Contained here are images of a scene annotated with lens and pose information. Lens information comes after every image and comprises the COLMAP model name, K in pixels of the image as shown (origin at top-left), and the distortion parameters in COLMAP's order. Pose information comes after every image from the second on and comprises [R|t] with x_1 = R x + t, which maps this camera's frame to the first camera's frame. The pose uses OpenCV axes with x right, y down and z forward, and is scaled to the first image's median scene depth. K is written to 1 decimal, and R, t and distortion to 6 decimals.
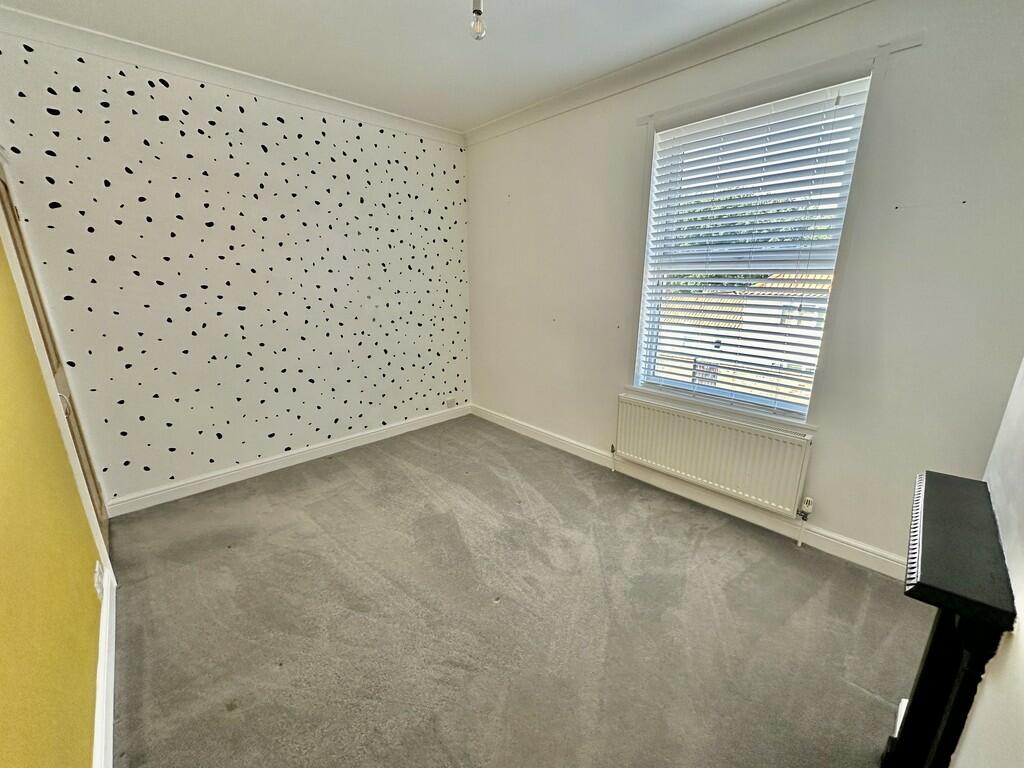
lens RADIAL K [[408.1, 0, 512.8], [0, 408.1, 384.3], [0, 0, 1]] dist [-0.002254, 0.000500]
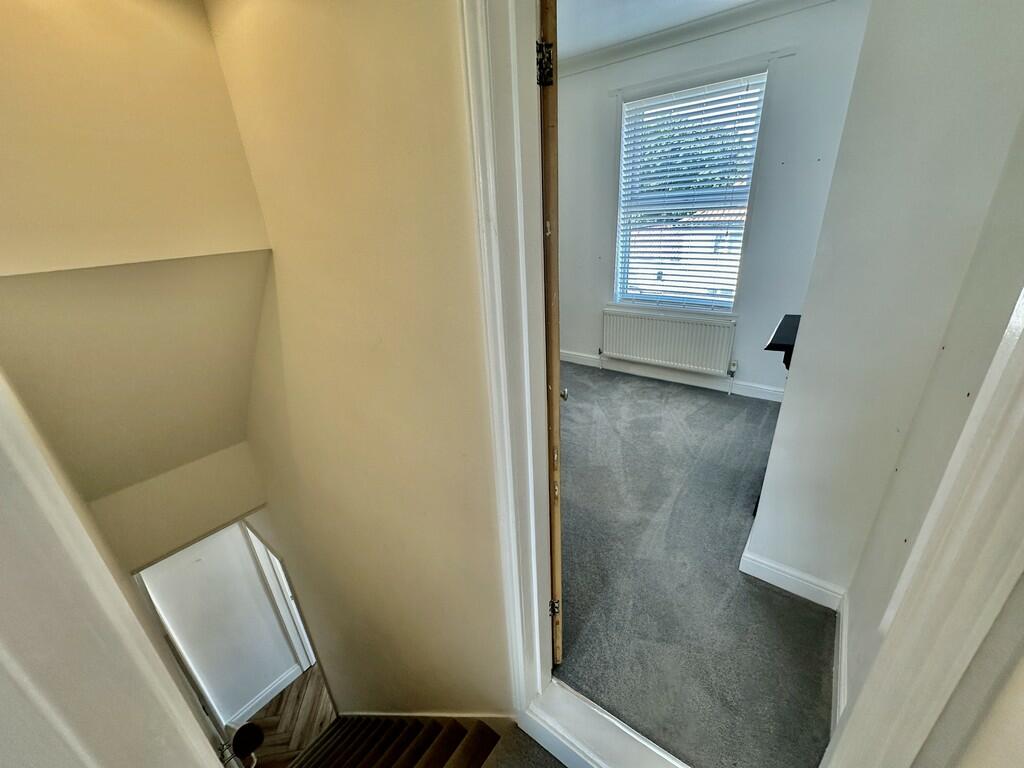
lens RADIAL K [[408.1, 0, 512.8], [0, 408.1, 384.3], [0, 0, 1]] dist [-0.002254, 0.000500]
pose [[0.988344, -0.100798, 0.114085, -0.278526], [0.085581, 0.987653, 0.131218, 0.087656], [-0.125903, -0.119925, 0.984767, -0.412159]]
